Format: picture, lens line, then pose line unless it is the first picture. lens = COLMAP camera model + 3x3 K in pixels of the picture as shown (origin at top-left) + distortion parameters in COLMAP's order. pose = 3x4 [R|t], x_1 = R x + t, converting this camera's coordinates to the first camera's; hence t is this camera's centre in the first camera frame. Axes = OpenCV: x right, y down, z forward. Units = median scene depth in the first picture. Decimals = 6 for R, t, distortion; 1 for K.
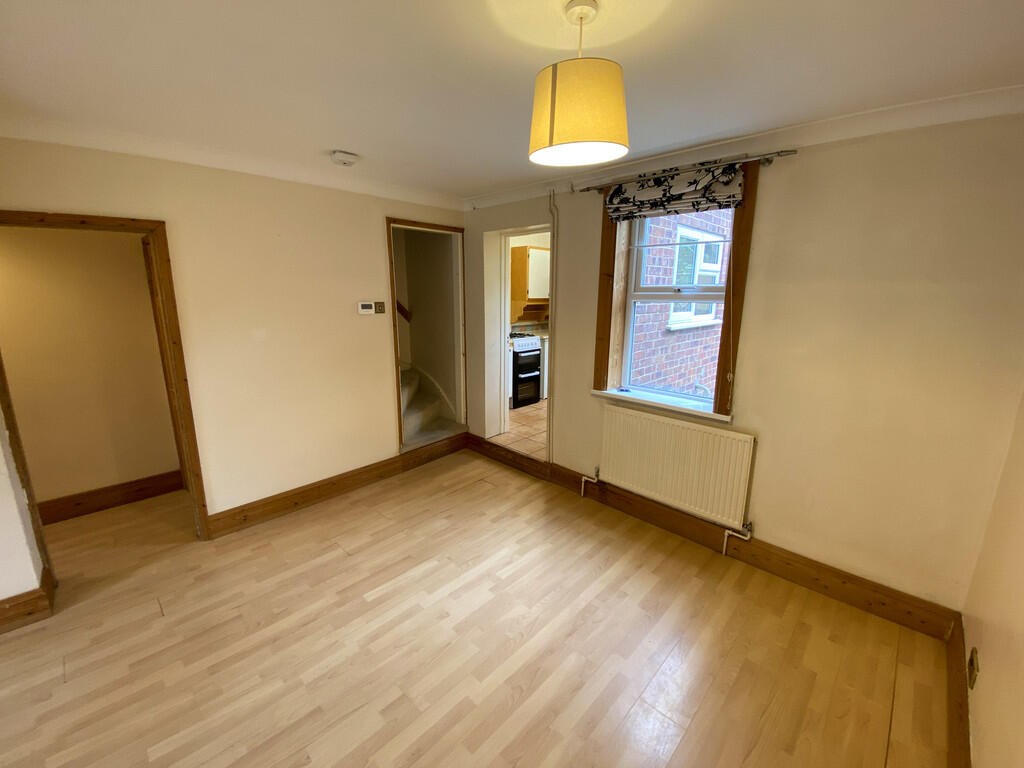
lens RADIAL K [[419.8, 0, 507.5], [0, 419.8, 380.2], [0, 0, 1]] dist [0.025457, -0.025469]
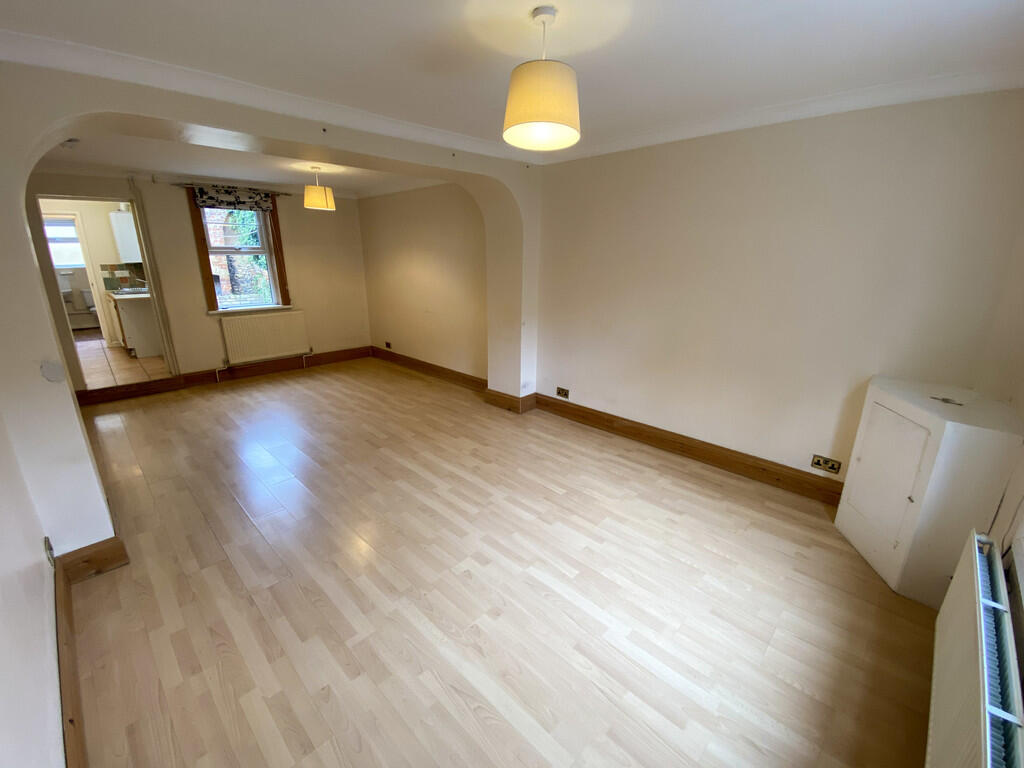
lens RADIAL K [[419.8, 0, 507.5], [0, 419.8, 380.2], [0, 0, 1]] dist [0.025457, -0.025469]
pose [[0.008288, -0.287003, 0.957894, -1.616818], [0.216584, 0.935703, 0.278480, 0.075443], [-0.976229, 0.205156, 0.069915, -0.204149]]
